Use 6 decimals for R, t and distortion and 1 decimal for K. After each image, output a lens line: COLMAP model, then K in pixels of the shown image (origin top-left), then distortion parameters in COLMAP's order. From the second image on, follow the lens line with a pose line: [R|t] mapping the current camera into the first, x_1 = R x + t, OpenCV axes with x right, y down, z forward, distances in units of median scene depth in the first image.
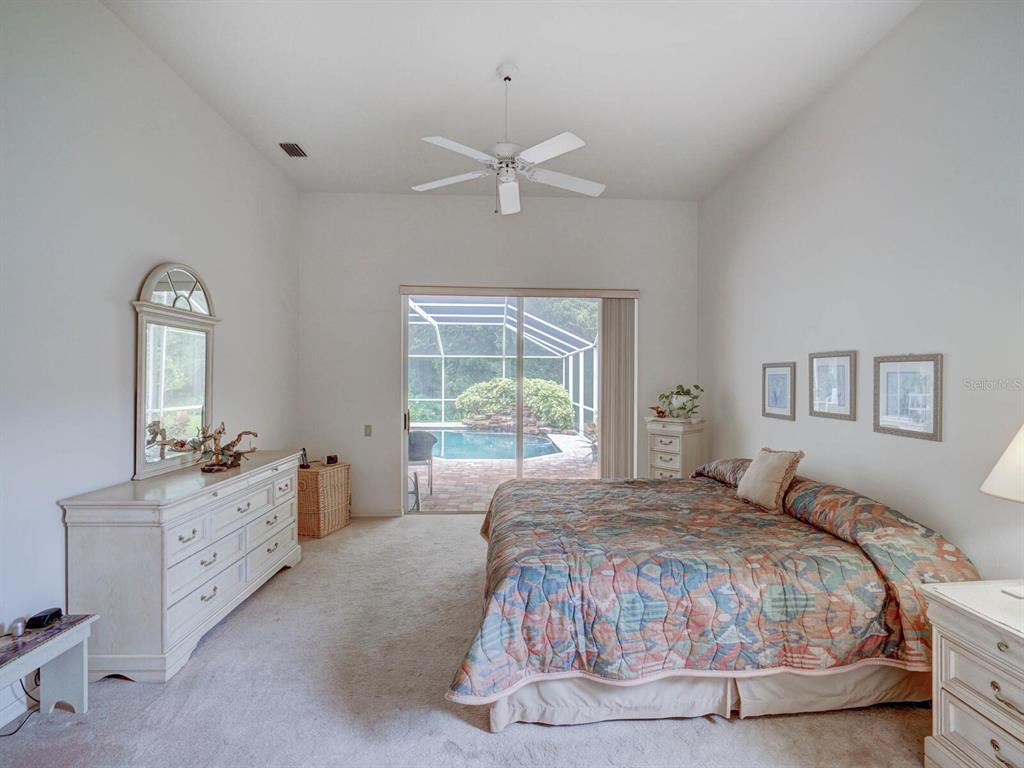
lens RADIAL K [[494.3, 0, 512.3], [0, 494.3, 382.5], [0, 0, 1]] dist [-0.018751, 0.004305]
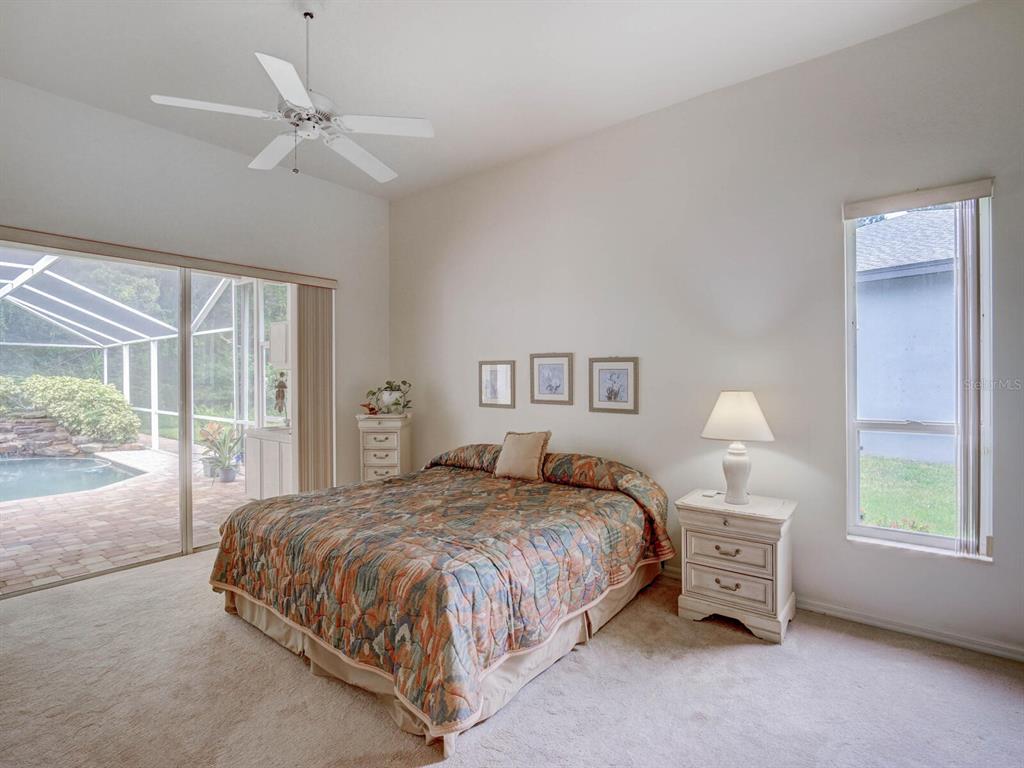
lens RADIAL K [[503.8, 0, 550.3], [0, 503.8, 375.4], [0, 0, 1]] dist [-0.022596, 0.007068]
pose [[0.637317, -0.006086, 0.770578, -0.489190], [0.011120, 0.999937, -0.001300, -0.002927], [-0.770521, 0.009397, 0.637345, 0.187609]]
